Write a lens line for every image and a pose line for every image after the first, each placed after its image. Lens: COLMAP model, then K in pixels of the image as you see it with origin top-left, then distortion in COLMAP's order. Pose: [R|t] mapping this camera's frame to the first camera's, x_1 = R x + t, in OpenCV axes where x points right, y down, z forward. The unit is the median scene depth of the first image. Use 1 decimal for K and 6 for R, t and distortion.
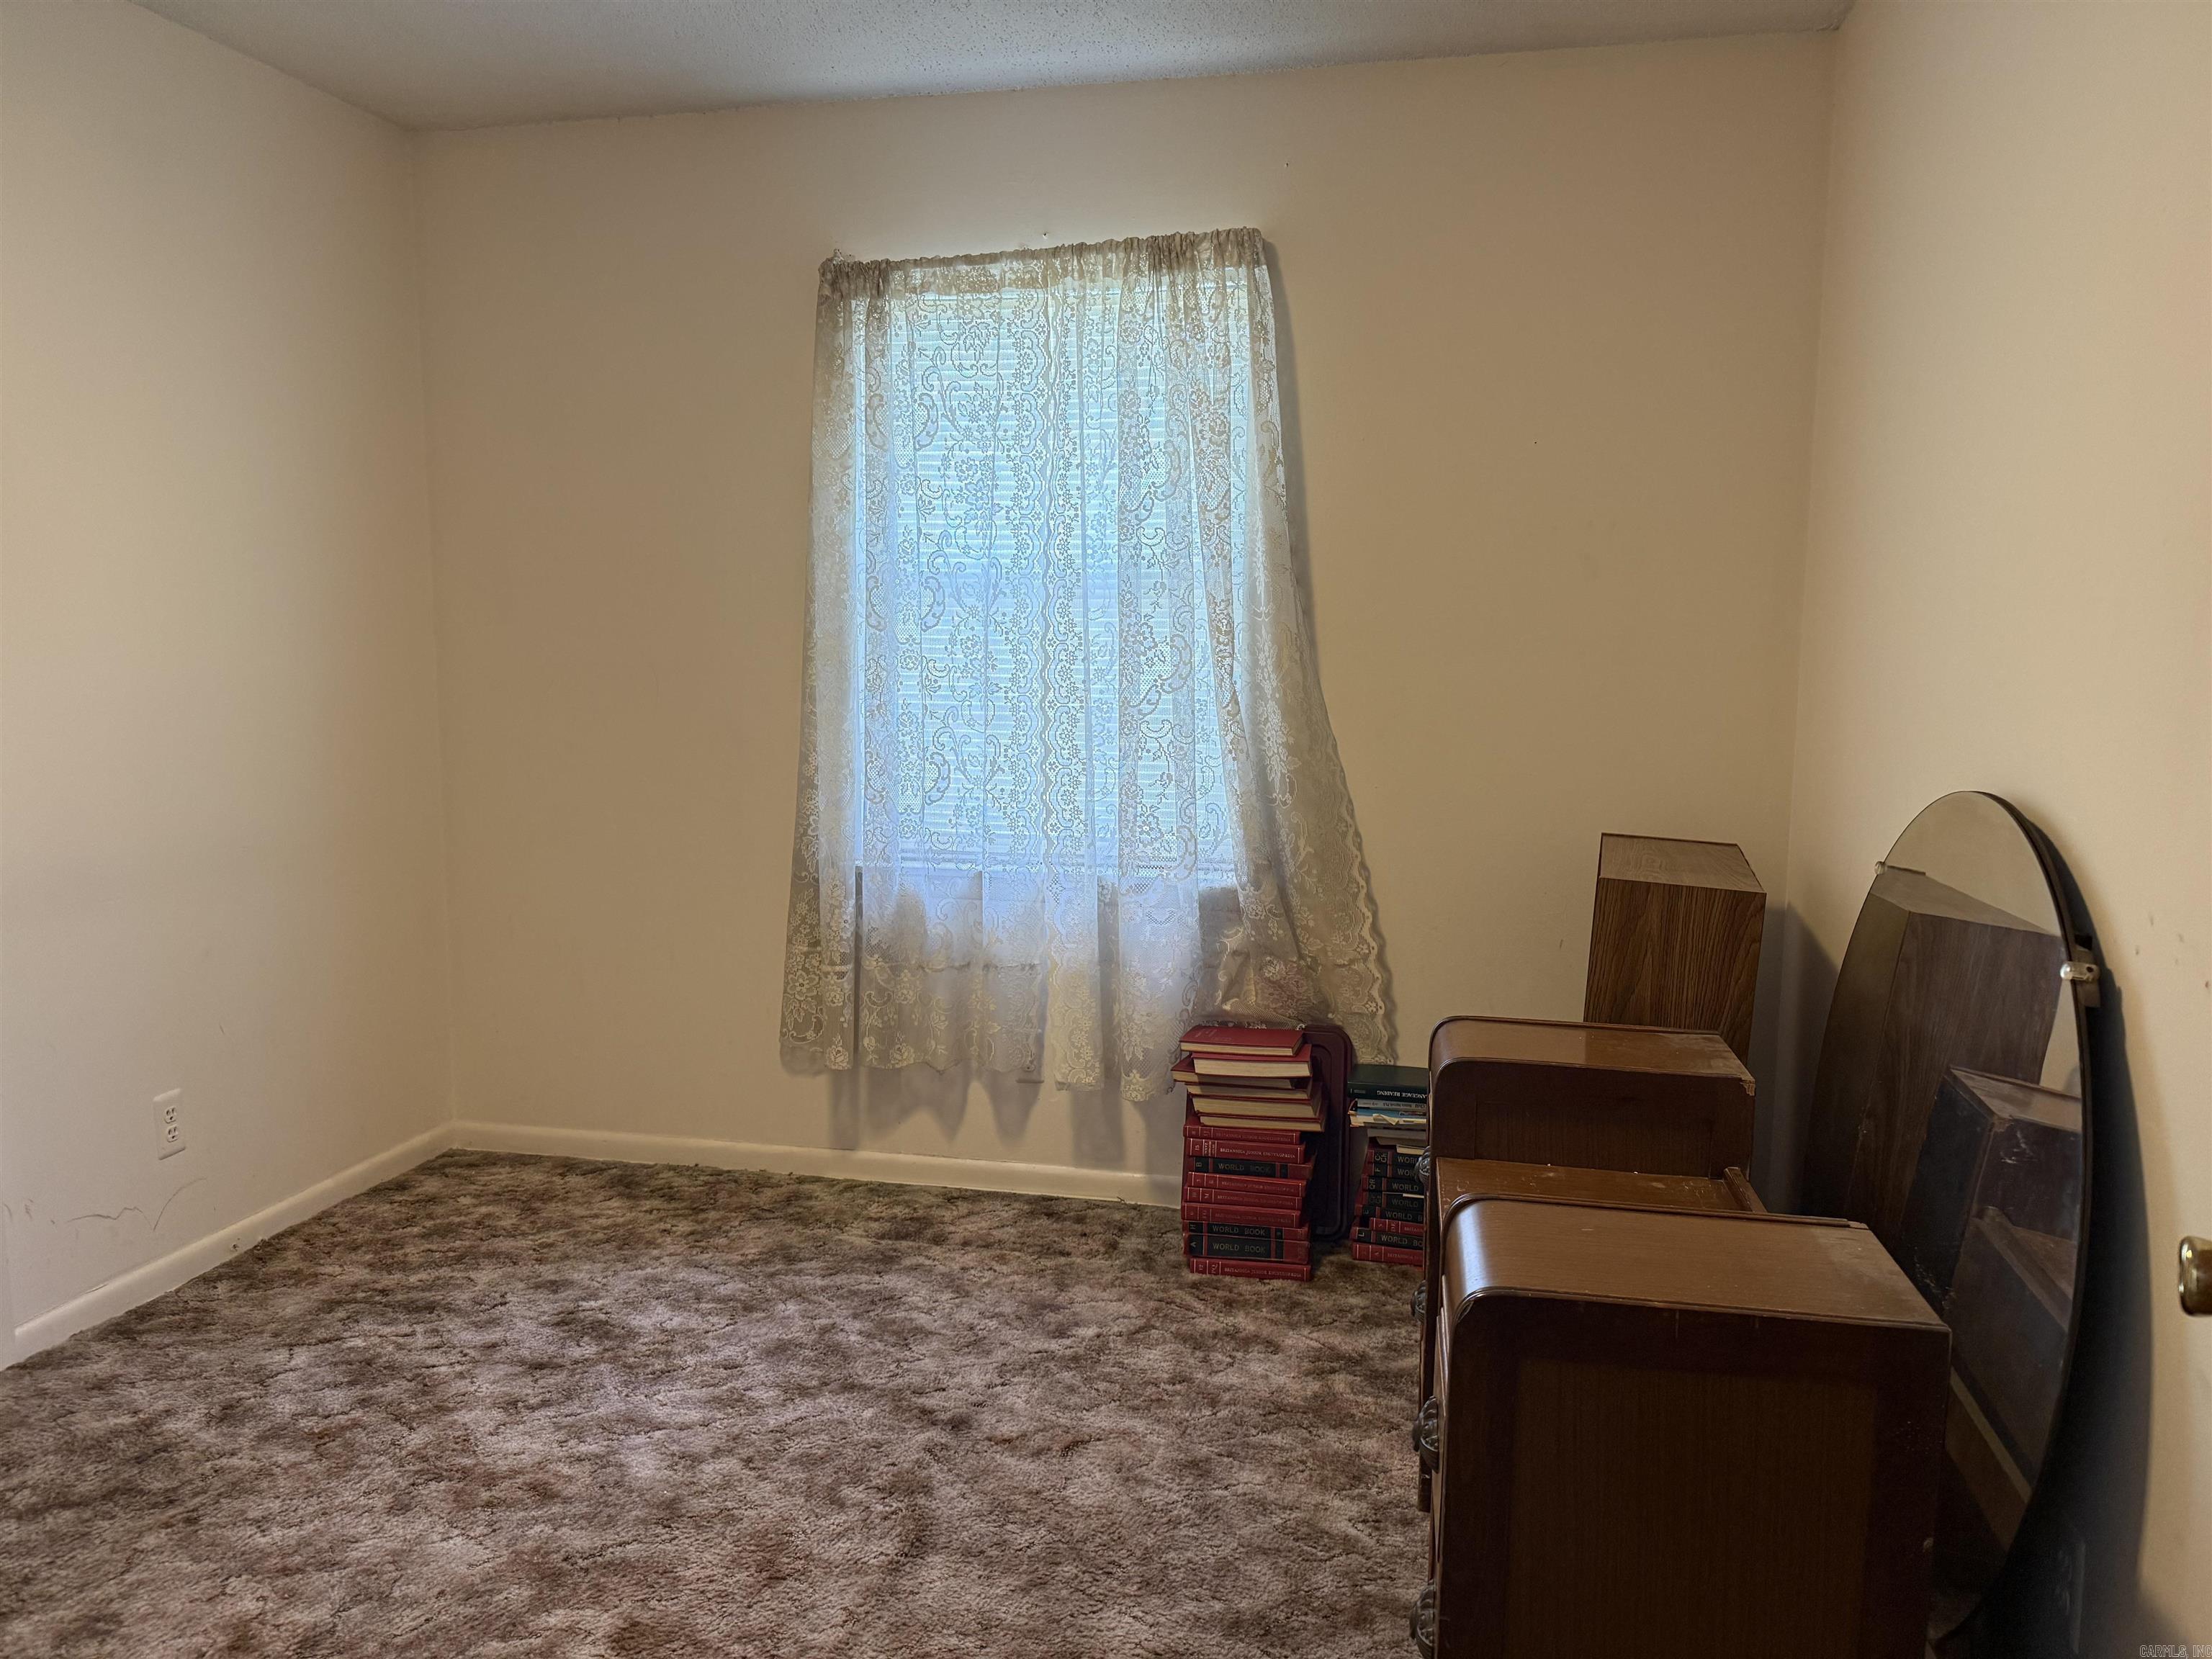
lens RADIAL K [[1585.2, 0, 1109.6], [0, 1585.2, 822.6], [0, 0, 1]] dist [0.050711, -0.069394]
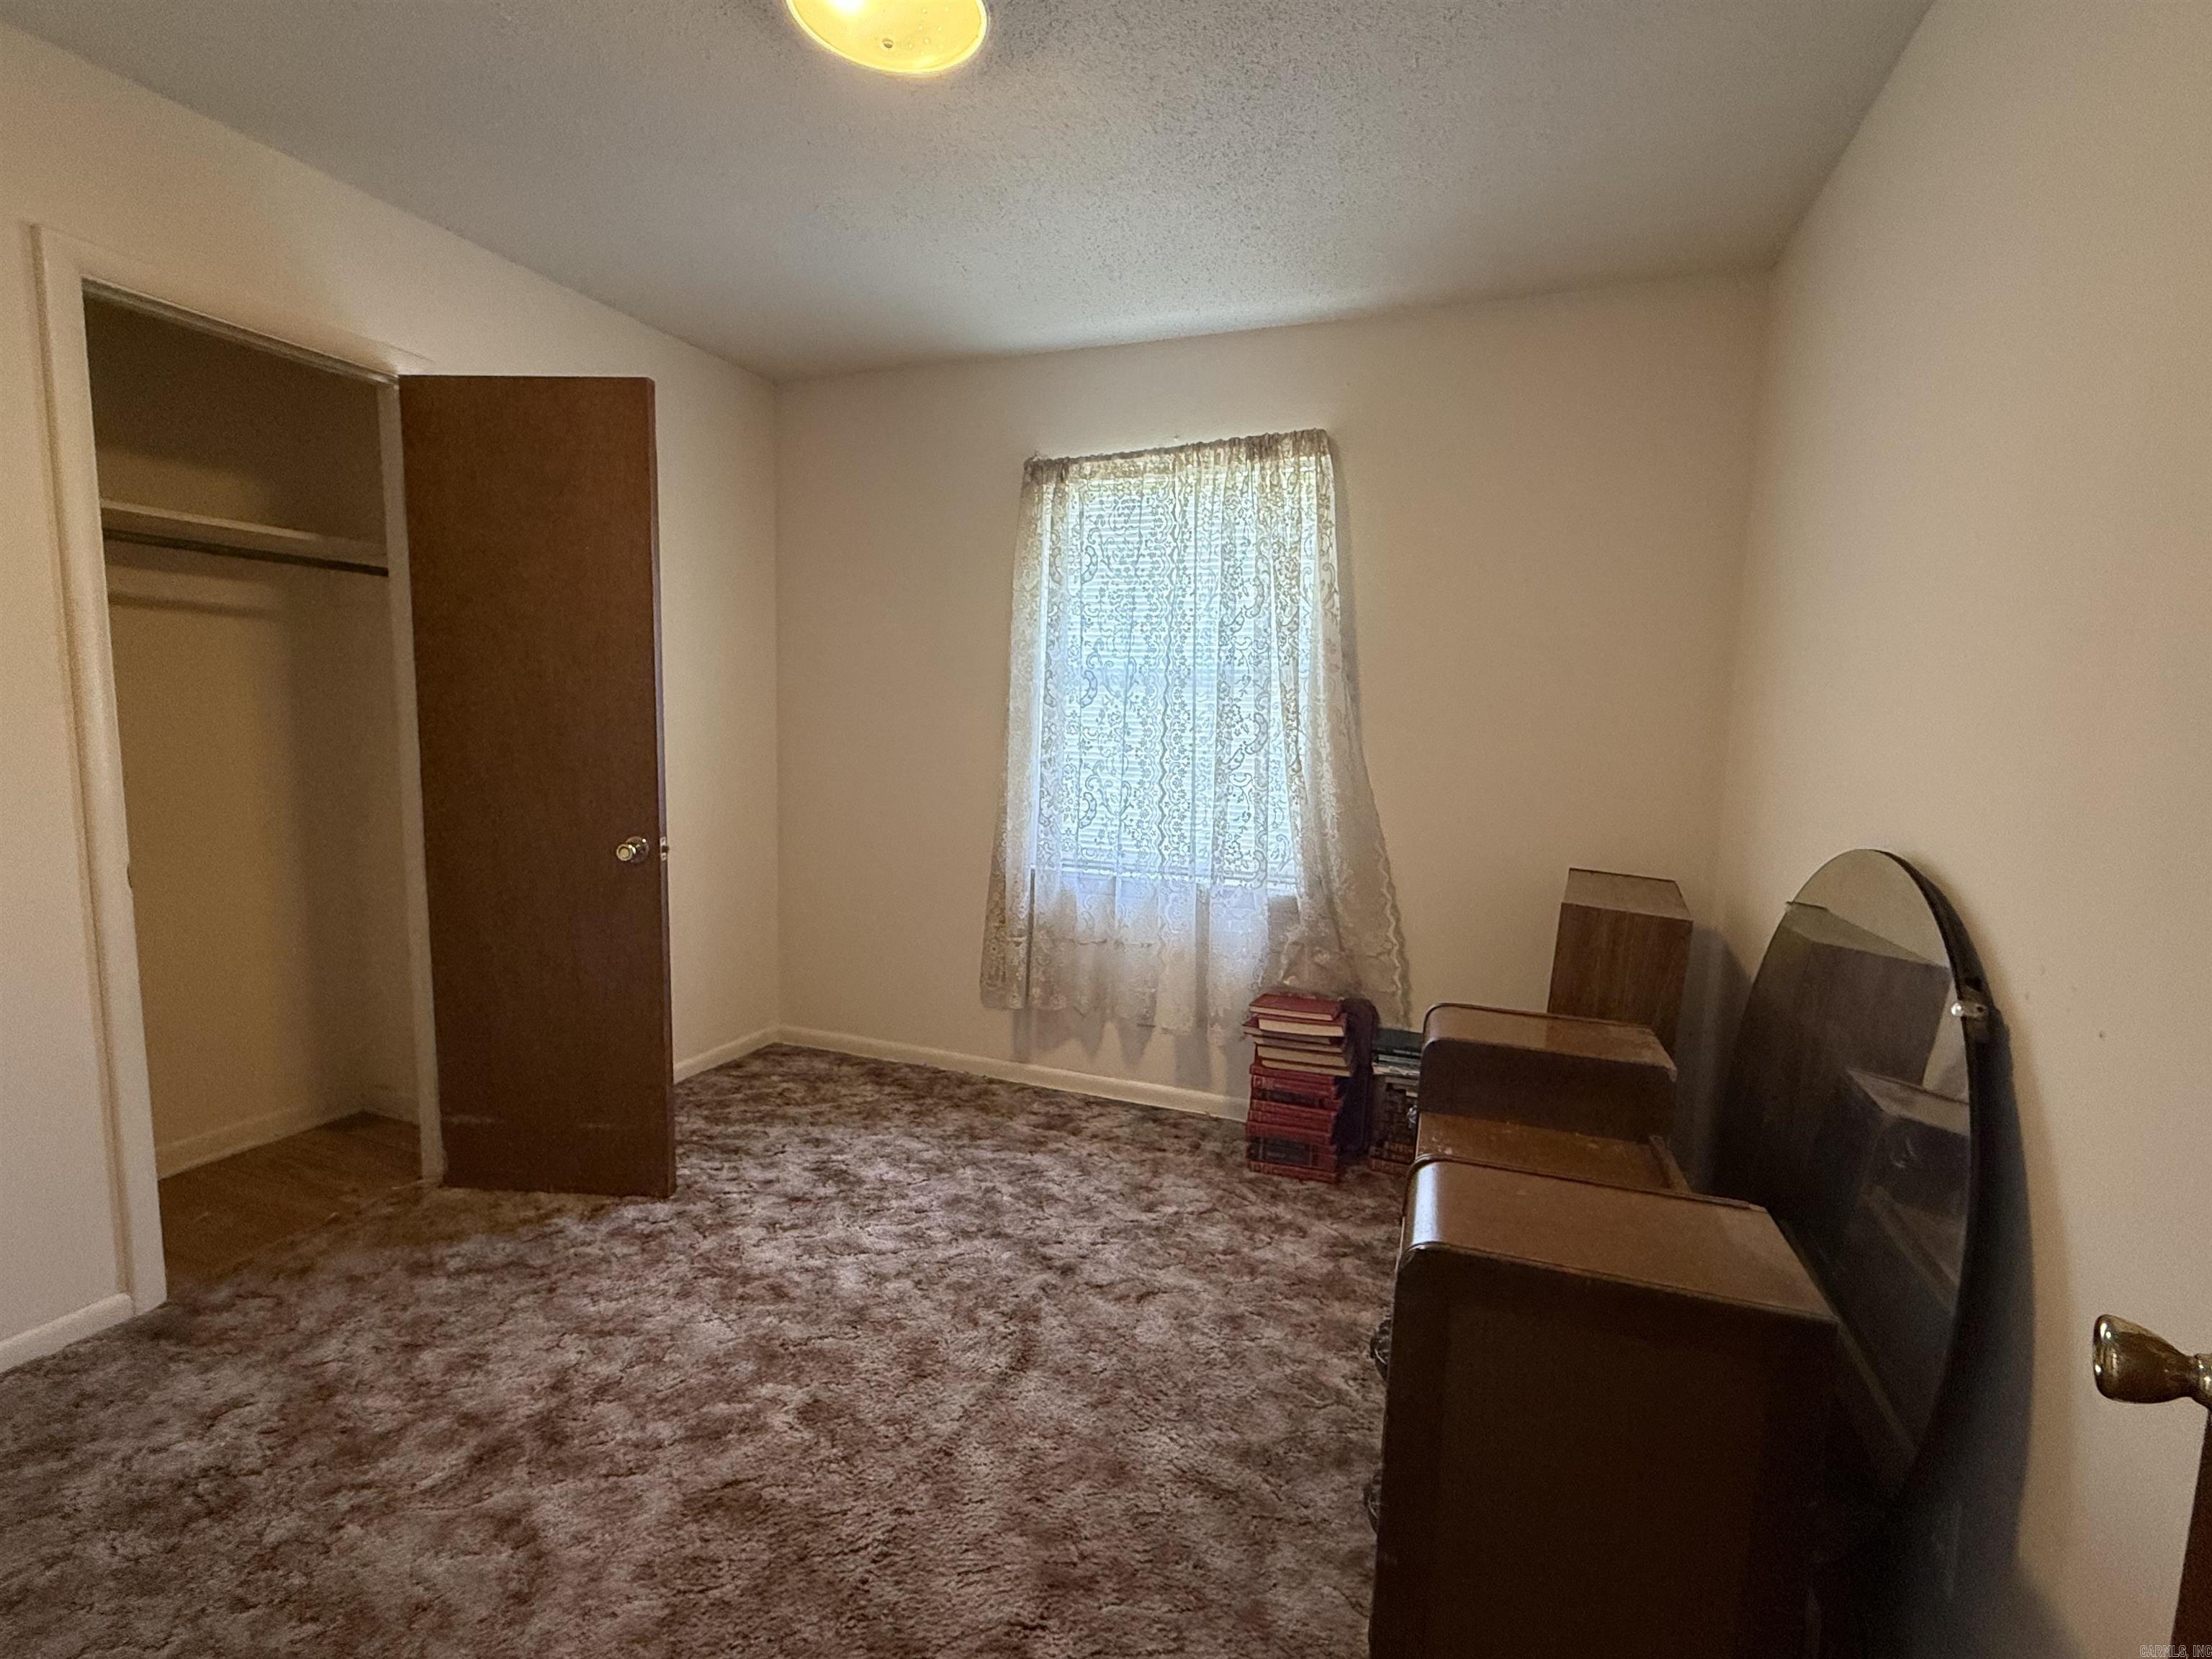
lens RADIAL K [[1010.8, 0, 1108.0], [0, 1010.8, 827.0], [0, 0, 1]] dist [-0.010067, 0.002782]
pose [[0.988034, 0.034285, -0.150380, 0.054431], [-0.036155, 0.999299, -0.009720, -0.005851], [0.149941, 0.015041, 0.988581, 0.106803]]
